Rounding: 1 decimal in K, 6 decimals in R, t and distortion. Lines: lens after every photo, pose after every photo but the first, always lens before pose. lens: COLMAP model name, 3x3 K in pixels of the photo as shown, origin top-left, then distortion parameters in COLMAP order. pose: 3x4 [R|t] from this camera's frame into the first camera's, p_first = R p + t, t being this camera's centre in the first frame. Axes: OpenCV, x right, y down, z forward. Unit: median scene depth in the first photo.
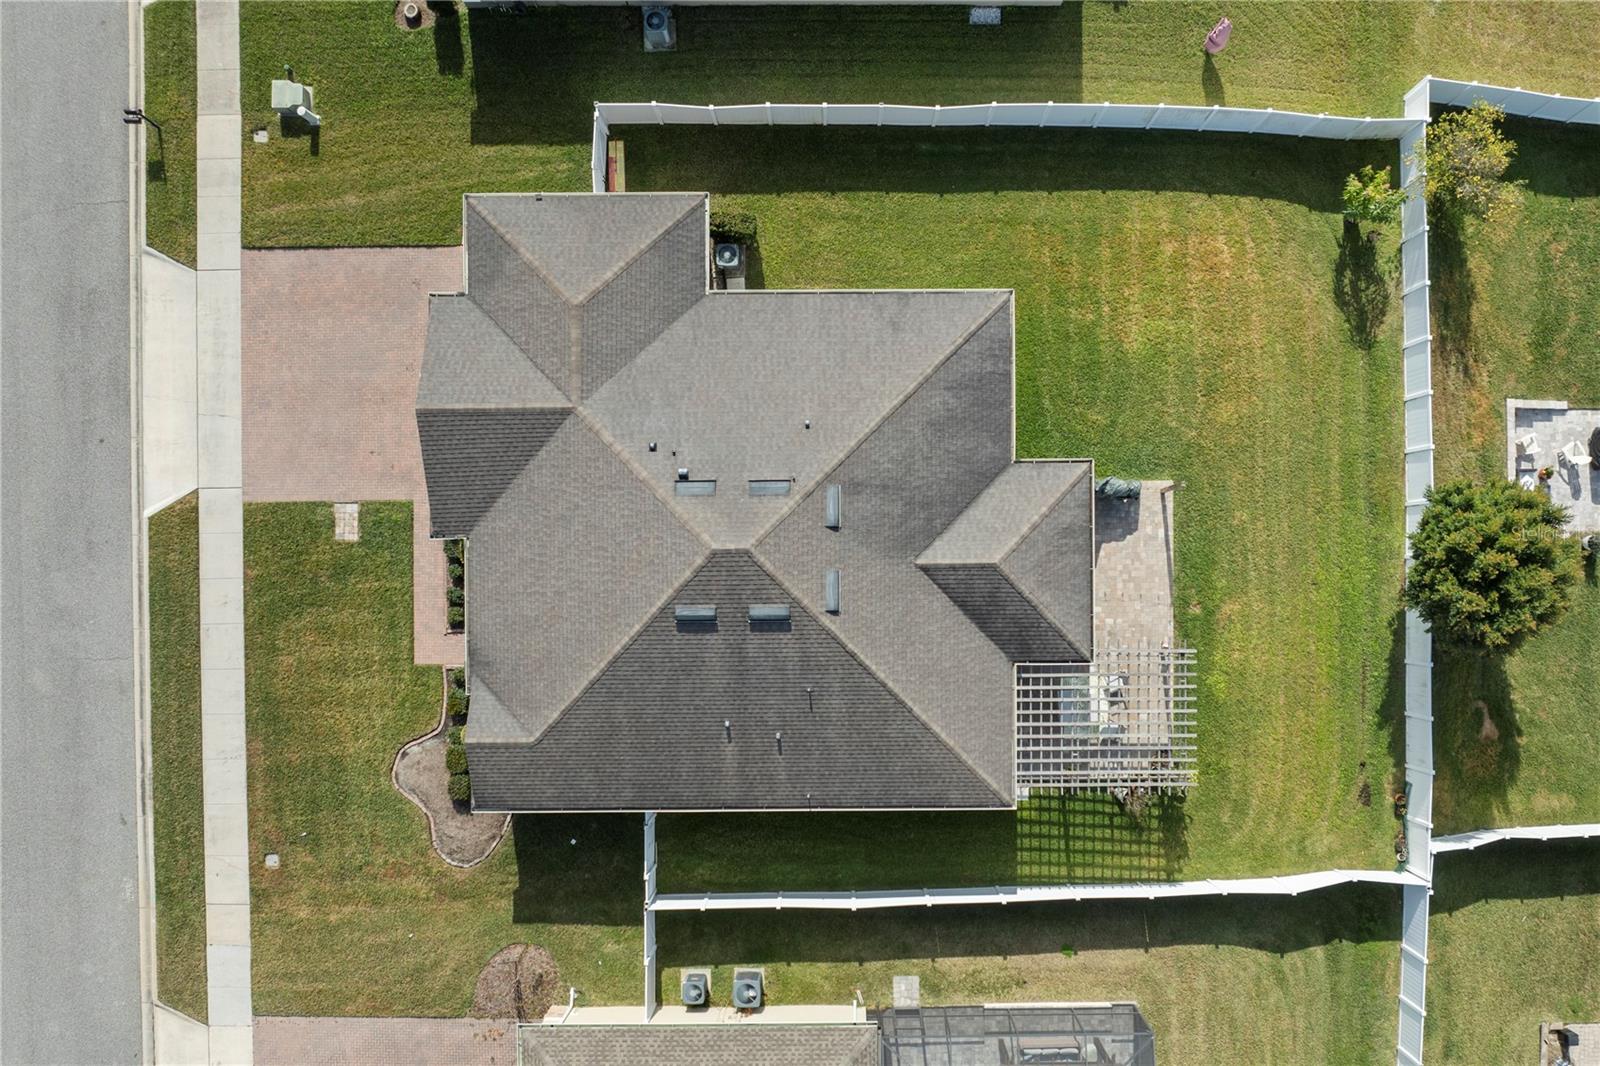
lens RADIAL K [[1120.0, 0, 793.1], [0, 1120.0, 543.2], [0, 0, 1]] dist [-0.037650, 0.000113]
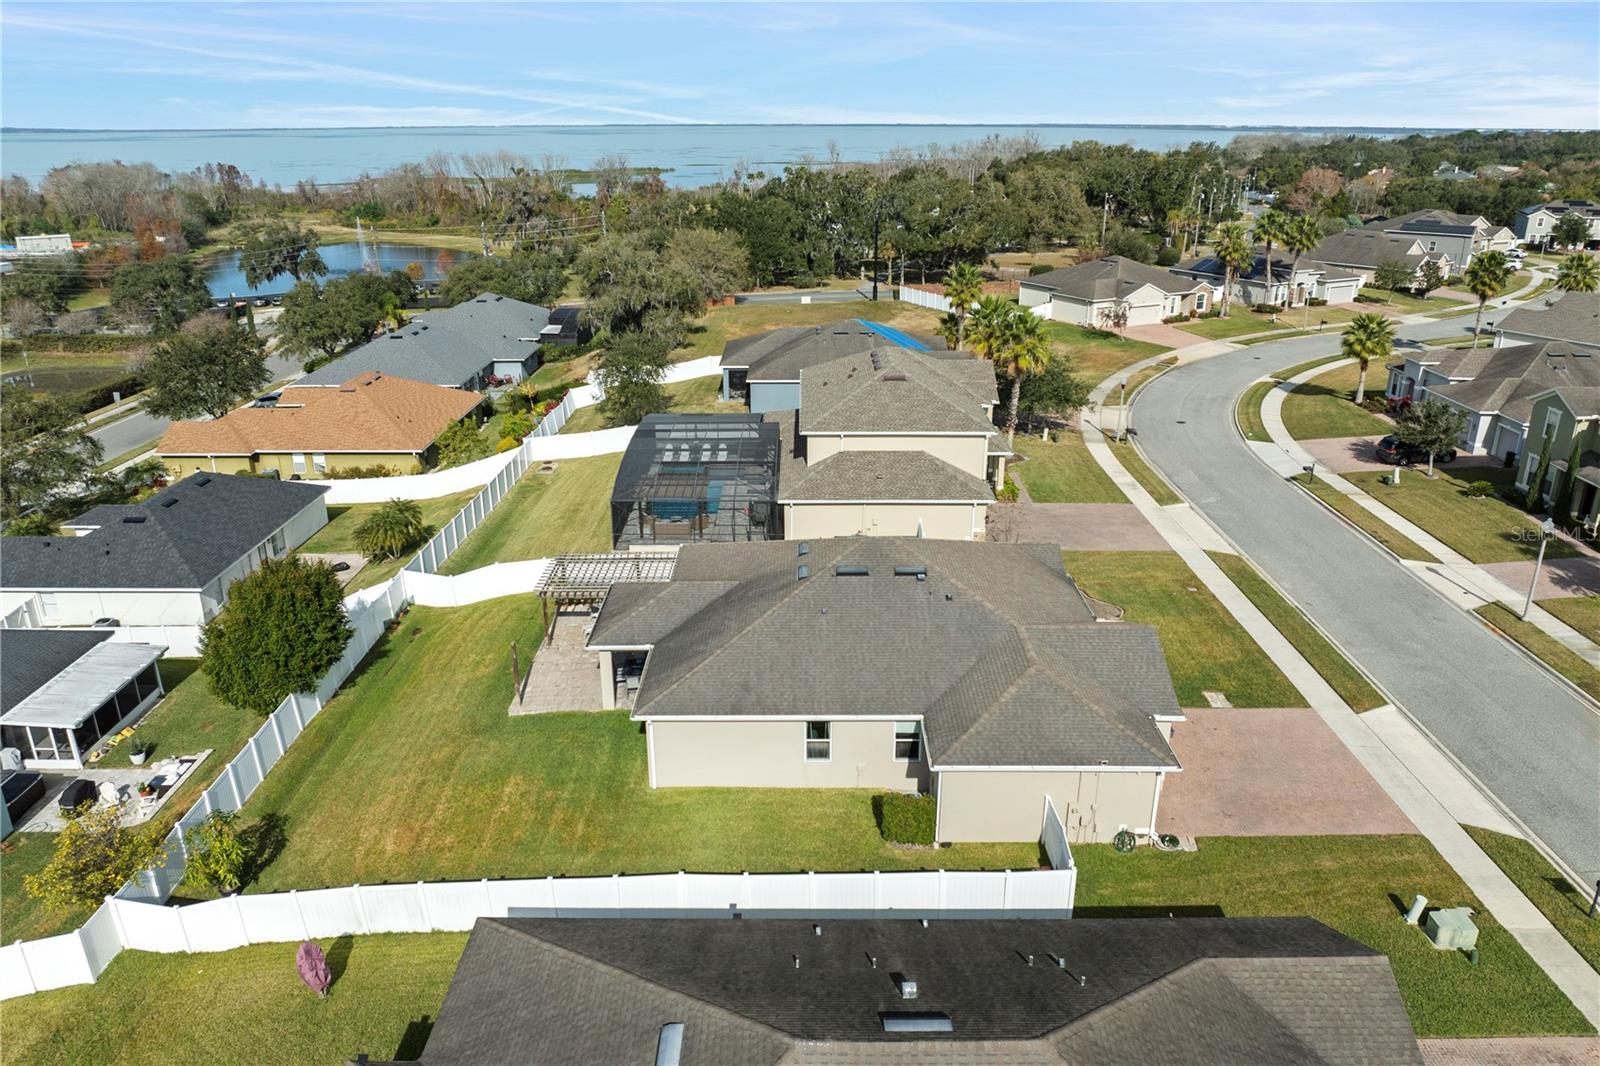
lens RADIAL K [[1120.0, 0, 793.1], [0, 1120.0, 543.2], [0, 0, 1]] dist [-0.037650, 0.000113]
pose [[-0.999878, -0.012550, 0.009259, 0.042481], [0.013156, -0.359844, 0.932920, -1.069091], [-0.008376, 0.932928, 0.359965, 0.423349]]
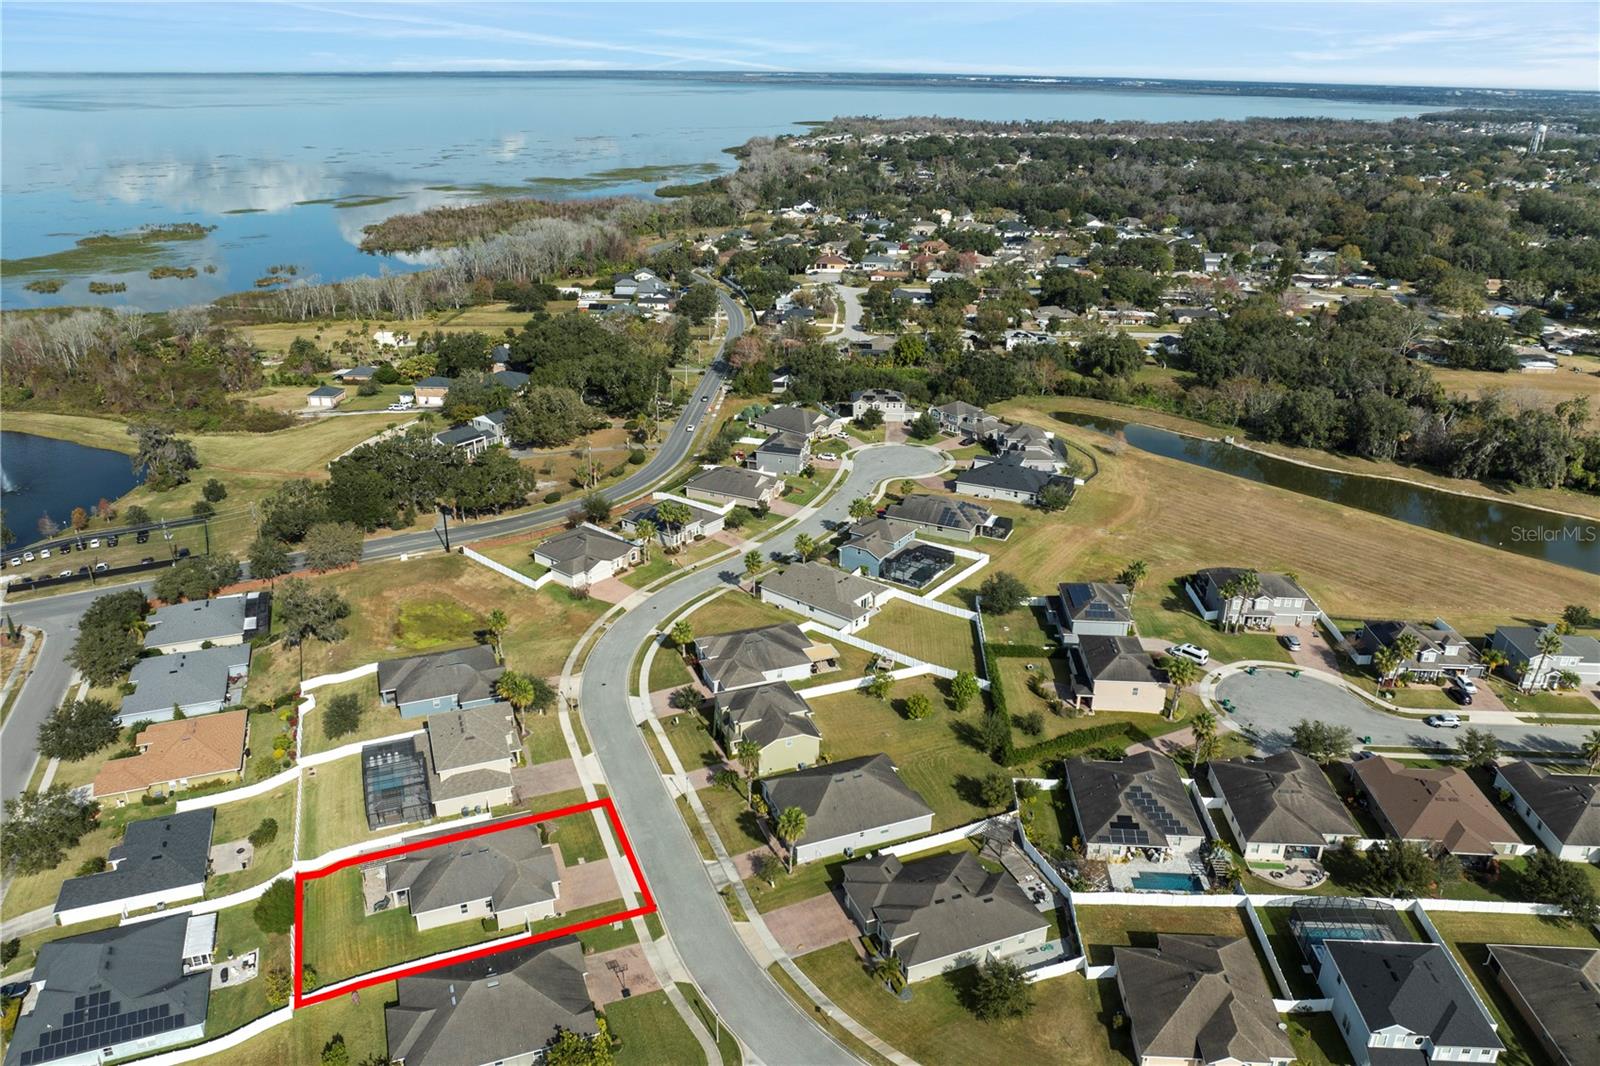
lens RADIAL K [[1120.0, 0, 793.1], [0, 1120.0, 543.2], [0, 0, 1]] dist [-0.037650, 0.000113]
pose [[-0.934216, 0.123877, -0.334507, 0.090769], [-0.356078, -0.379554, 0.853901, -3.292021], [-0.021184, 0.916839, 0.398695, -1.670262]]
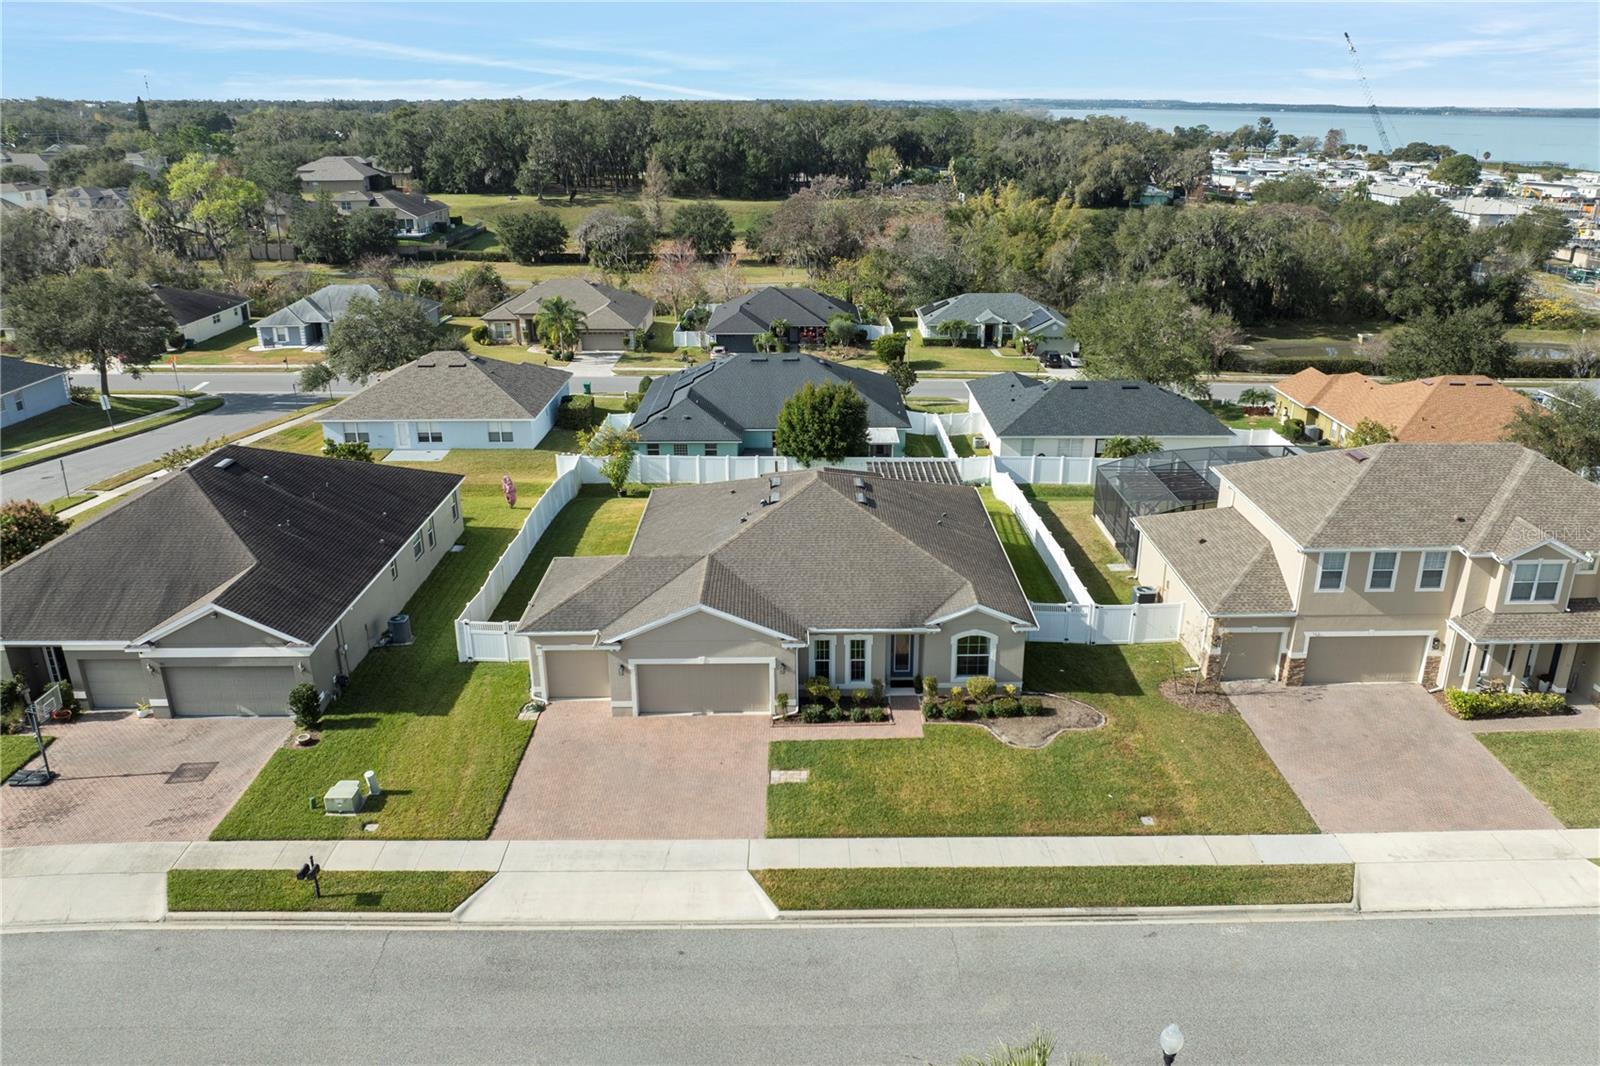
lens RADIAL K [[1186.9, 0, 850.9], [0, 1186.9, 534.5], [0, 0, 1]] dist [-0.002860, -0.101859]
pose [[-0.031088, -0.353541, 0.934902, -1.324460], [0.999517, -0.011390, 0.028930, 0.008208], [0.000421, 0.935350, 0.353724, 0.418264]]
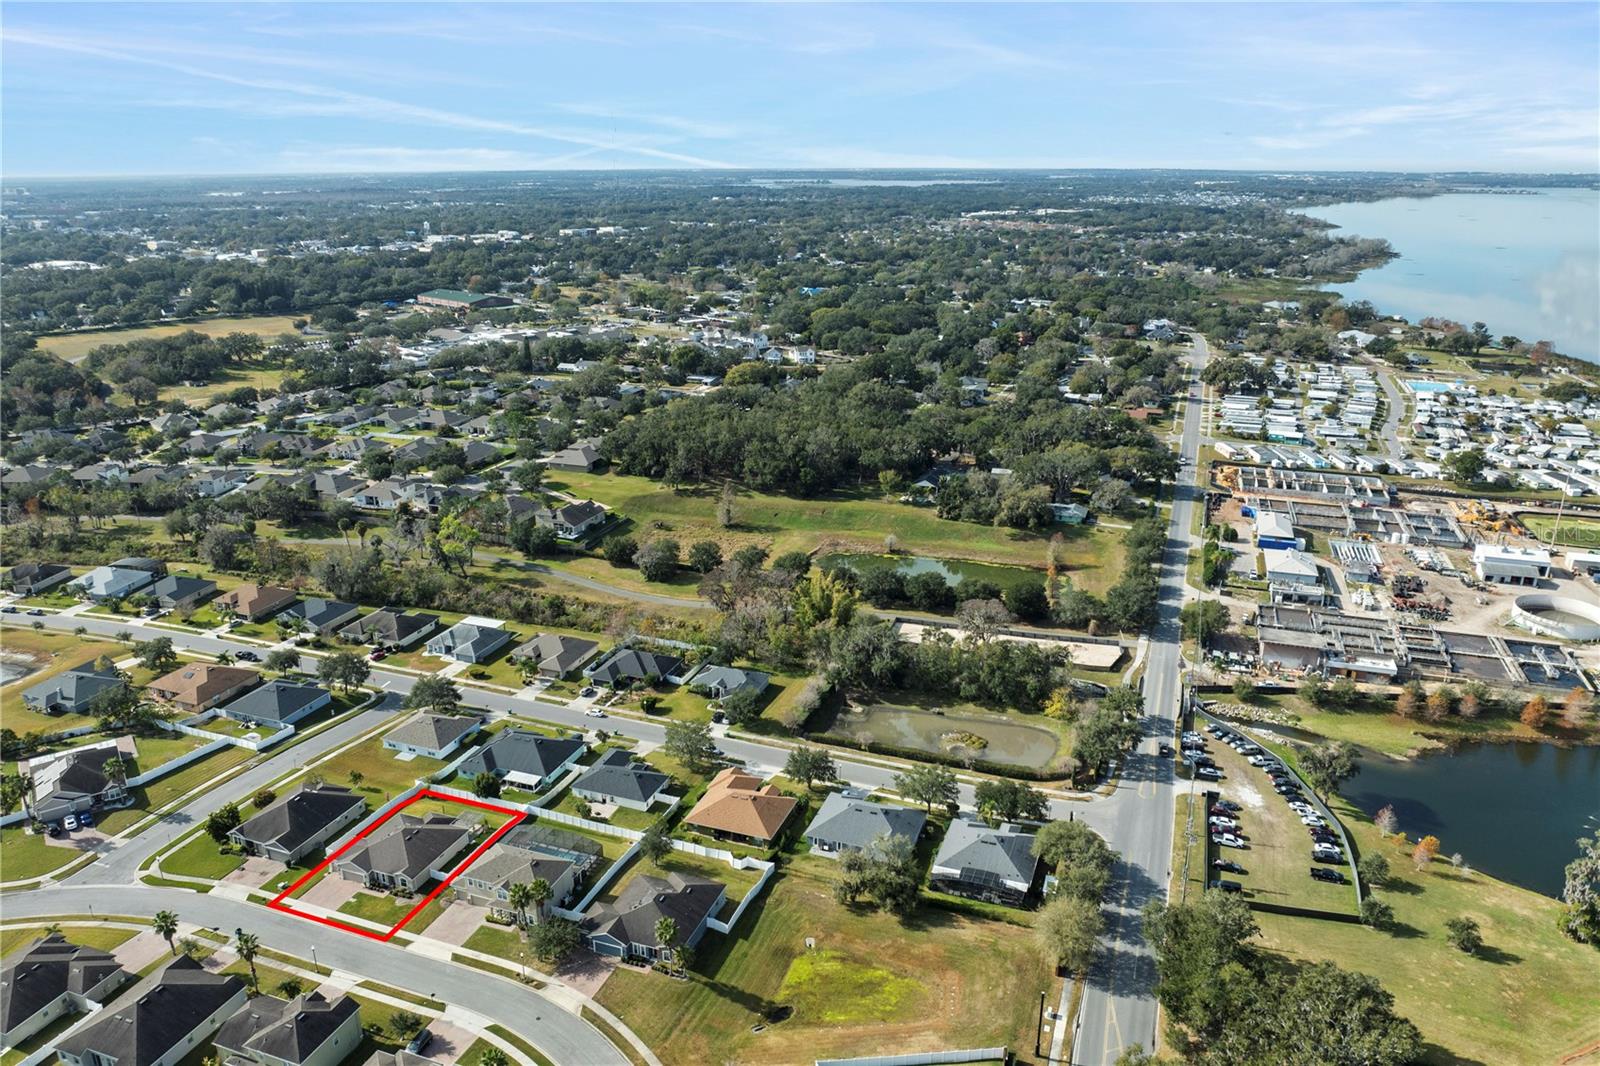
lens RADIAL K [[1120.0, 0, 793.1], [0, 1120.0, 543.2], [0, 0, 1]] dist [-0.037650, 0.000113]
pose [[0.348017, -0.309795, 0.884823, -3.743164], [0.937403, 0.102289, -0.332884, 3.455654], [0.012618, 0.945285, 0.326001, -2.229870]]
